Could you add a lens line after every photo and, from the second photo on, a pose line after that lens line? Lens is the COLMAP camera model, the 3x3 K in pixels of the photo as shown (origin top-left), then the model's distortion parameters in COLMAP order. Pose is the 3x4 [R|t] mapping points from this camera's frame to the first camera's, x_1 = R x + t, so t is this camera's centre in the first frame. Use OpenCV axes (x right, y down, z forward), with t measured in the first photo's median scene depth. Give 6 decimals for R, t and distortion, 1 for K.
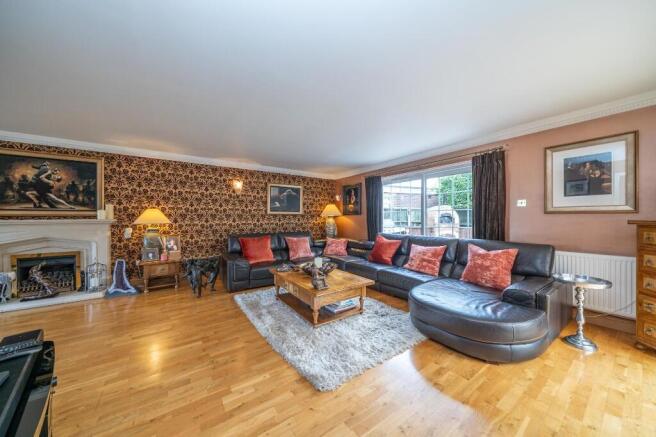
lens RADIAL K [[225.9, 0, 324.8], [0, 225.9, 216.3], [0, 0, 1]] dist [-0.000040, -0.000069]
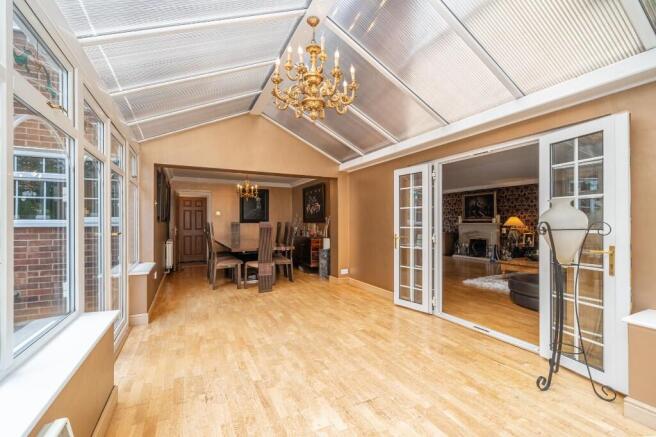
lens RADIAL K [[280.5, 0, 328.0], [0, 280.5, 218.5], [0, 0, 1]] dist [0.001393, 0.000163]
pose [[-0.142746, -0.010938, -0.989699, 1.637772], [0.001682, 0.999935, -0.011294, -0.000120], [0.989758, -0.003277, -0.142719, -0.071820]]
